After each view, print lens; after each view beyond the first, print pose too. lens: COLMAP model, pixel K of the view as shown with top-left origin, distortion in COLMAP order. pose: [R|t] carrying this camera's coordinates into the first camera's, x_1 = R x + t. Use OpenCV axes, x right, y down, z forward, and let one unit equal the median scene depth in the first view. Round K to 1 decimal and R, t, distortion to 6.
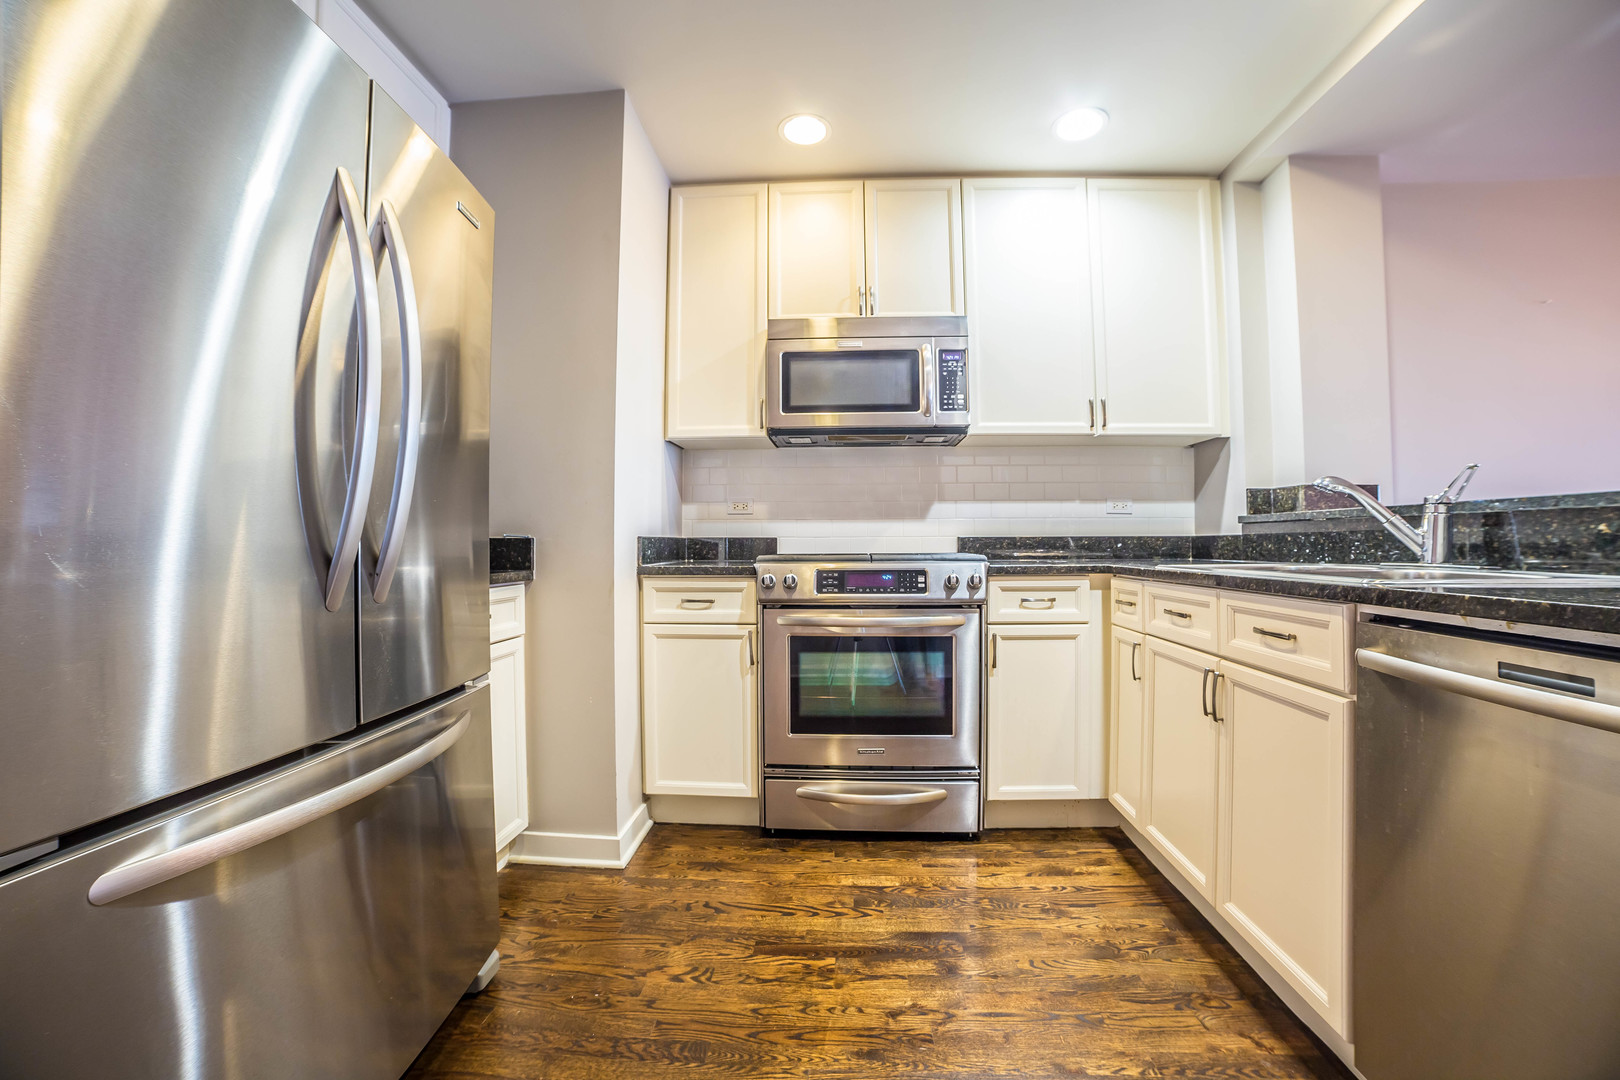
lens RADIAL K [[647.3, 0, 818.0], [0, 647.3, 524.1], [0, 0, 1]] dist [-0.101763, 0.032635]
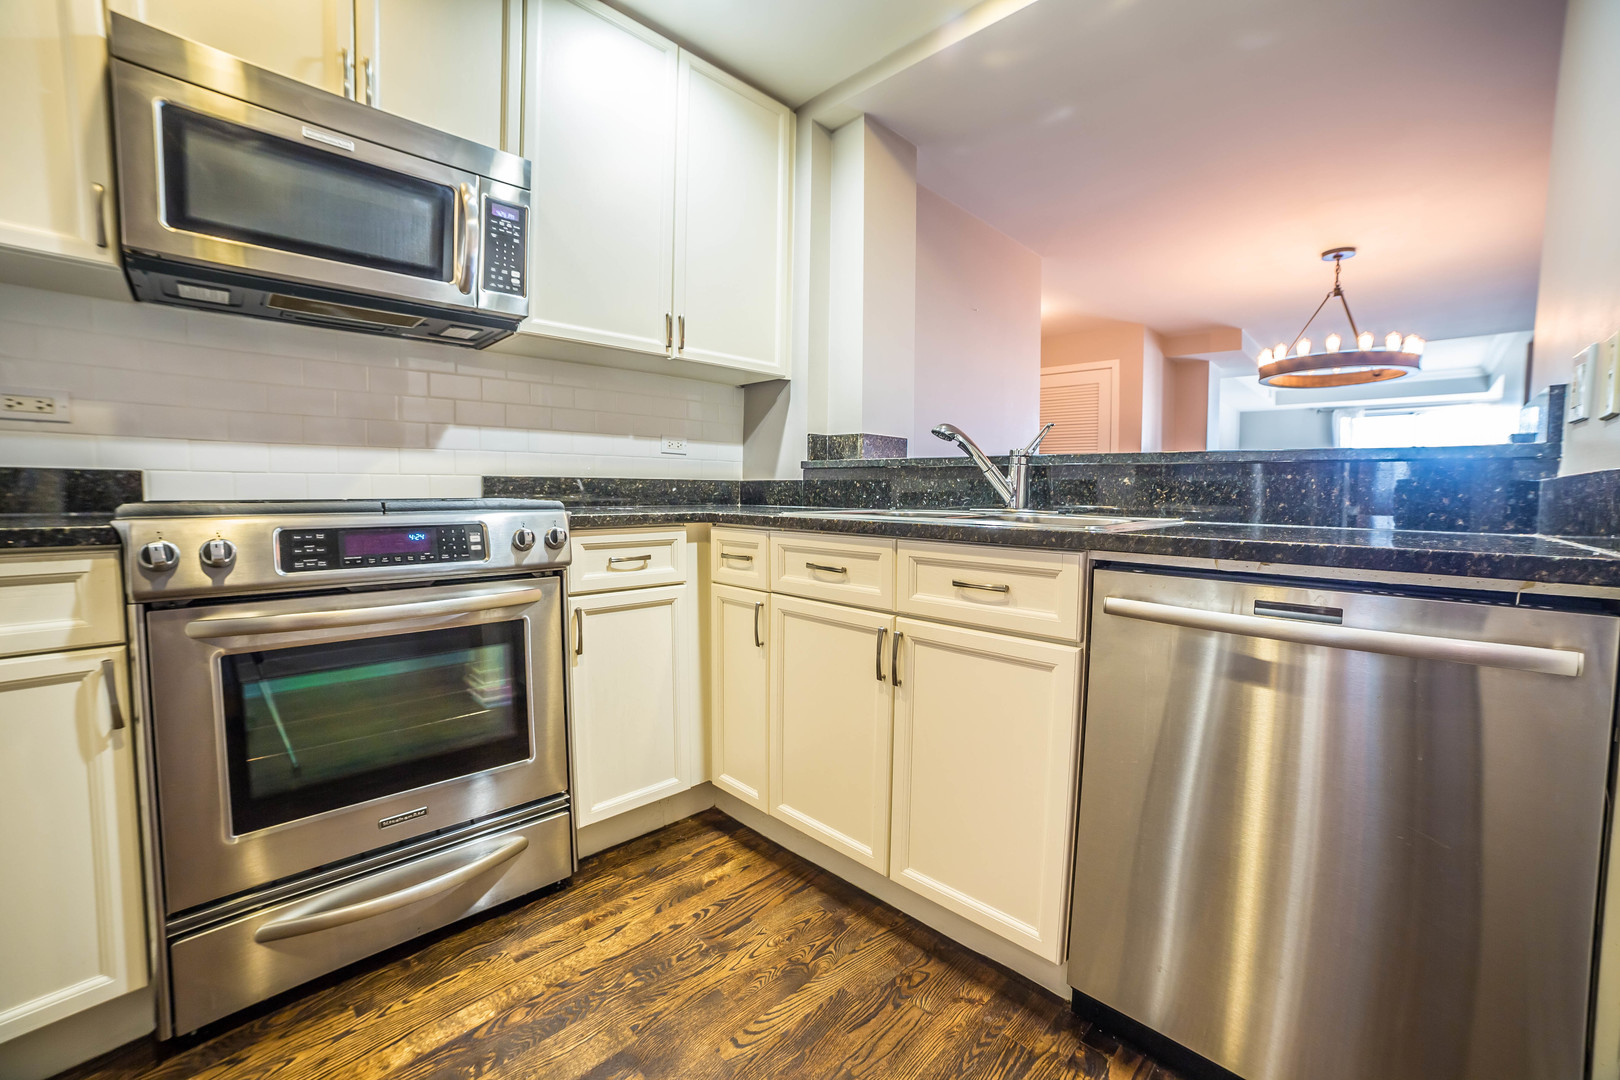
lens RADIAL K [[647.3, 0, 818.0], [0, 647.3, 524.1], [0, 0, 1]] dist [-0.101763, 0.032635]
pose [[0.659211, -0.030200, 0.751351, -0.089213], [-0.034514, 0.996925, 0.070352, 0.014576], [-0.751165, -0.072309, 0.656142, 0.324209]]
